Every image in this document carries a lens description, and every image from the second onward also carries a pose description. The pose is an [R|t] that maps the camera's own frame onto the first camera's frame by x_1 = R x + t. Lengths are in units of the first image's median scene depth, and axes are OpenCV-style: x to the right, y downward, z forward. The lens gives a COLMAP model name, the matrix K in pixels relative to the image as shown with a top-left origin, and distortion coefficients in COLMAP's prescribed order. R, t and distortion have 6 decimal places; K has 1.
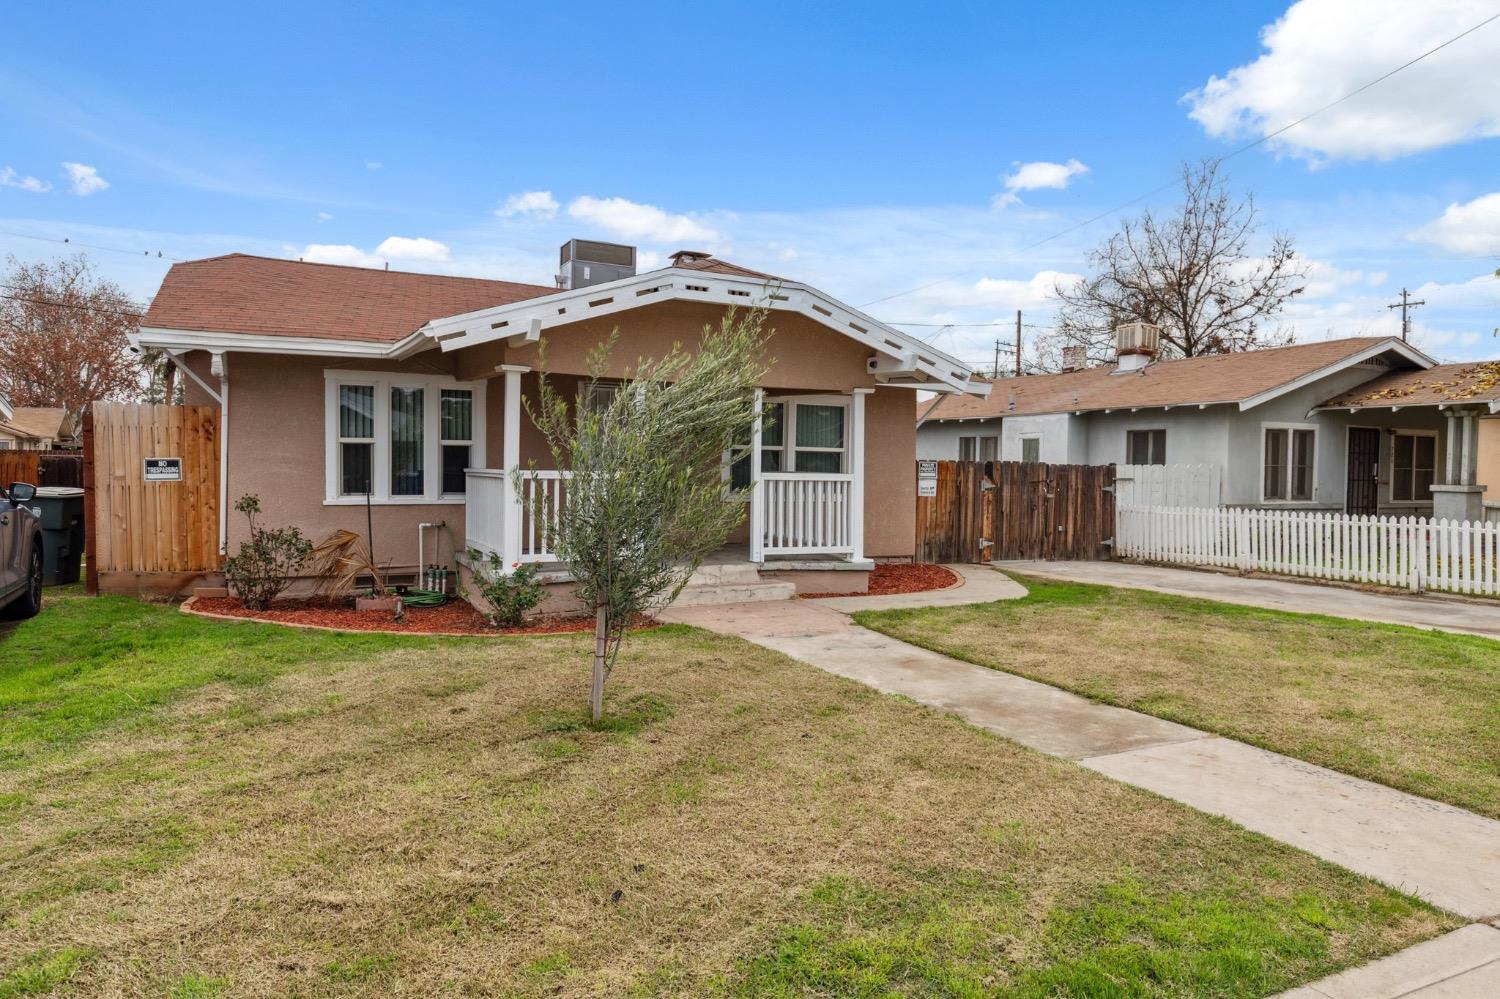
lens RADIAL K [[988.1, 0, 750.3], [0, 988.1, 489.0], [0, 0, 1]] dist [0.007147, 0.001972]
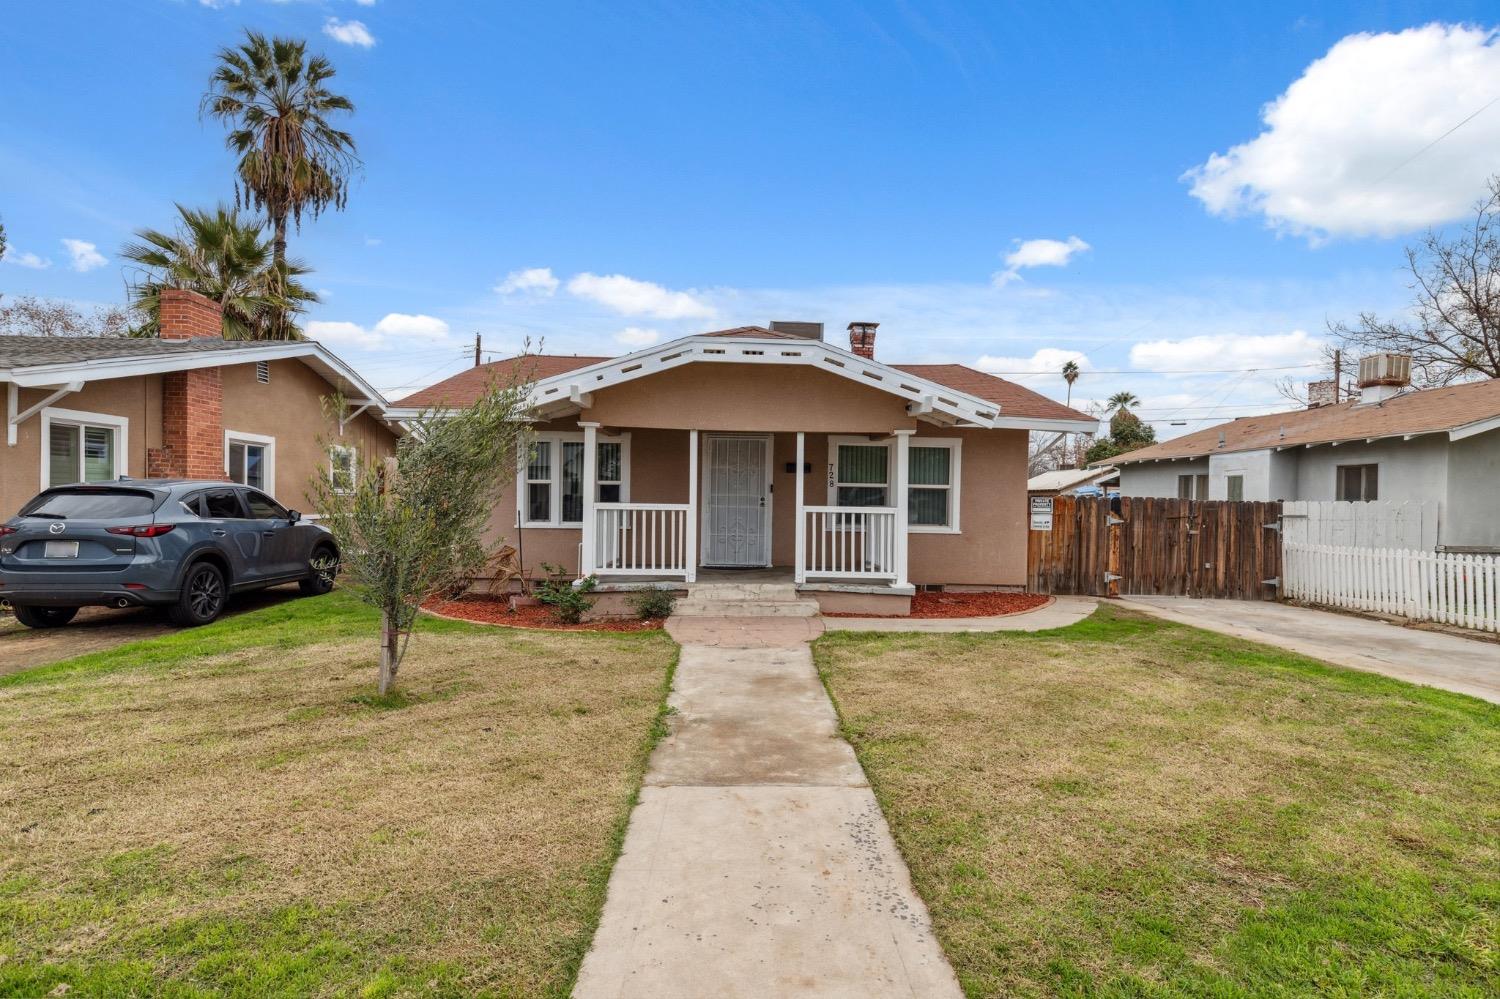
lens RADIAL K [[780.4, 0, 752.6], [0, 780.4, 507.6], [0, 0, 1]] dist [0.003764, -0.000537]
pose [[0.904548, 0.004842, -0.426344, 0.252380], [-0.012986, 0.999784, -0.016196, 0.000761], [0.426174, 0.020187, 0.904416, 0.106145]]
